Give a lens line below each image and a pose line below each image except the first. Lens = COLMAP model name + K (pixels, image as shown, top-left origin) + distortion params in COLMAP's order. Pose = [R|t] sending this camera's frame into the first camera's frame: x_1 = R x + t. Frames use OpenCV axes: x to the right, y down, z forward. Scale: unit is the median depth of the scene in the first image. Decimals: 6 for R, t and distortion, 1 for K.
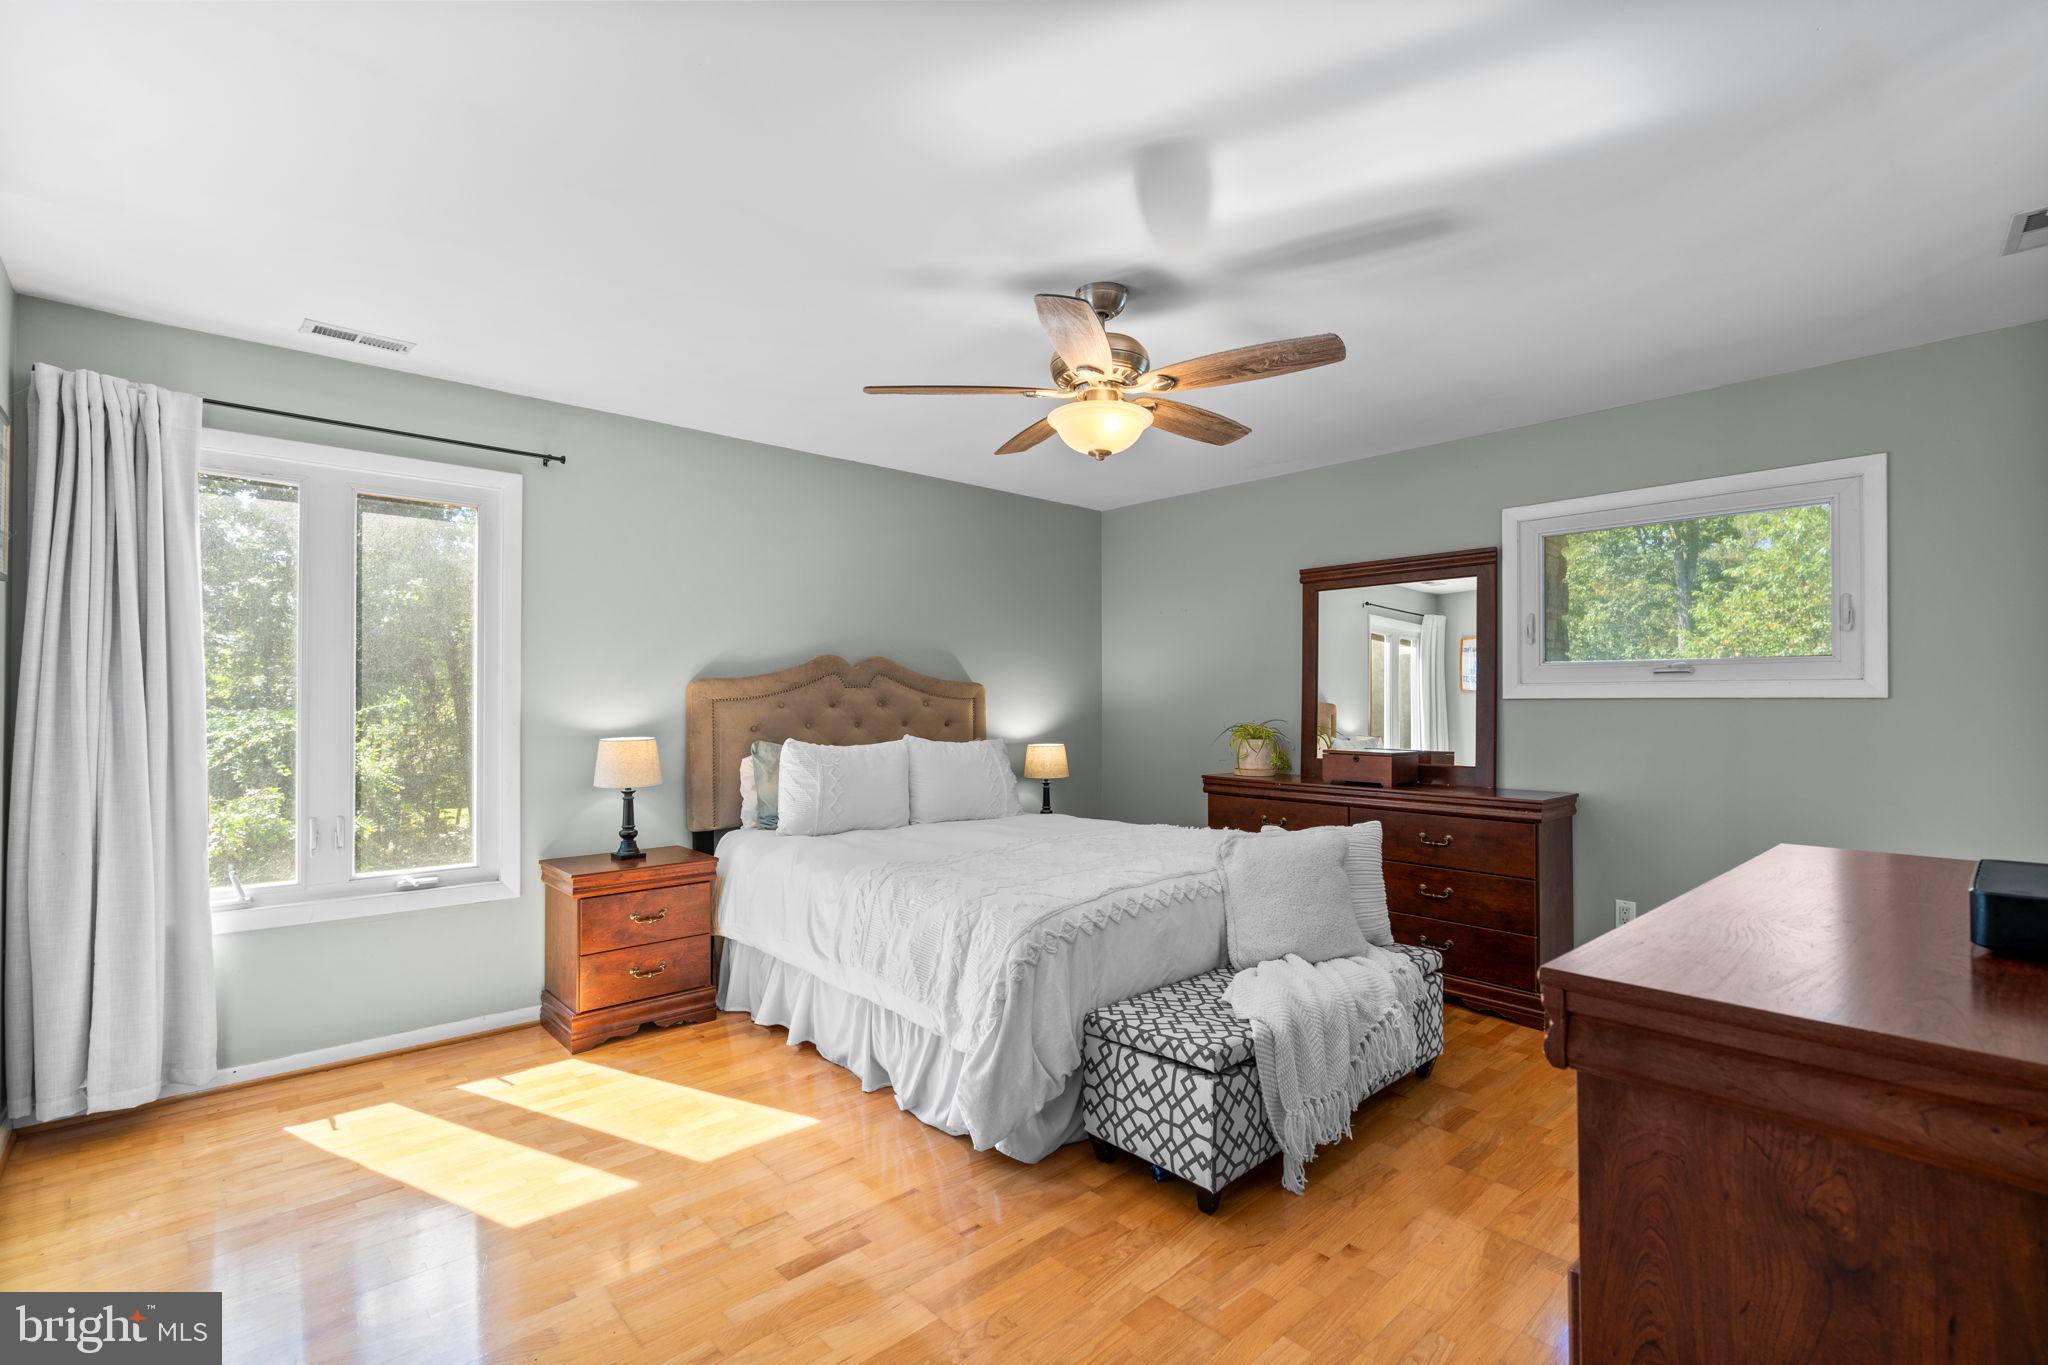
lens RADIAL K [[926.5, 0, 1015.0], [0, 926.5, 687.5], [0, 0, 1]] dist [-0.000916, 0.001170]
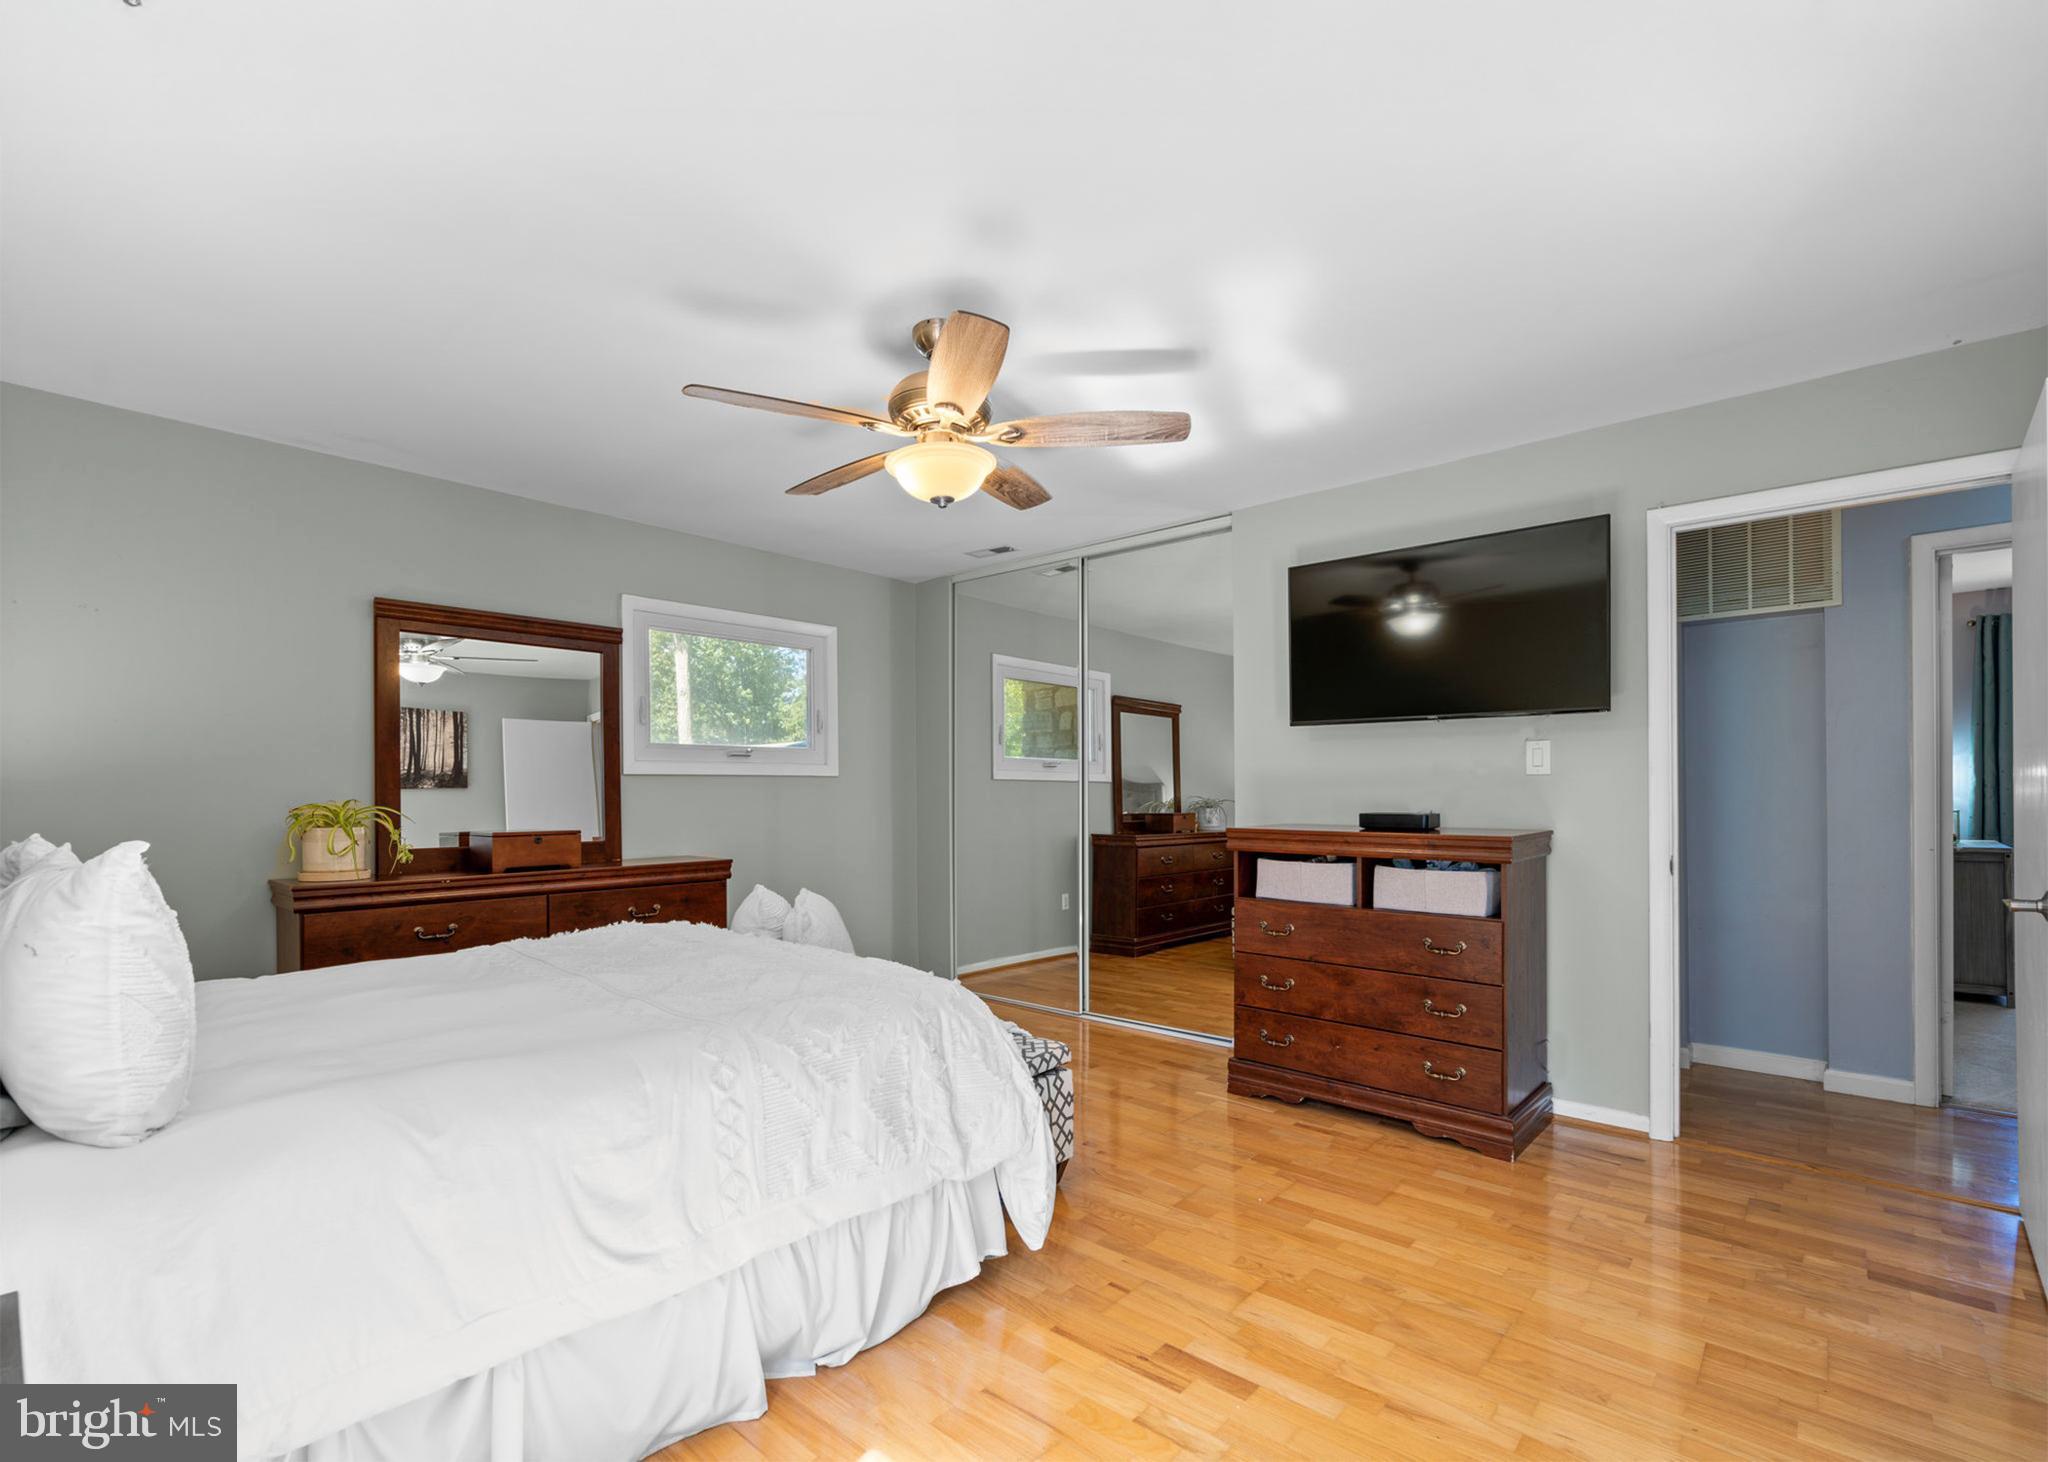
lens RADIAL K [[934.7, 0, 1001.5], [0, 934.7, 791.2], [0, 0, 1]] dist [-0.005003, -0.000279]
pose [[-0.102819, 0.001422, 0.994699, -0.934937], [-0.006961, 0.999973, -0.002150, 0.050869], [-0.994676, -0.007145, -0.102806, 1.116255]]
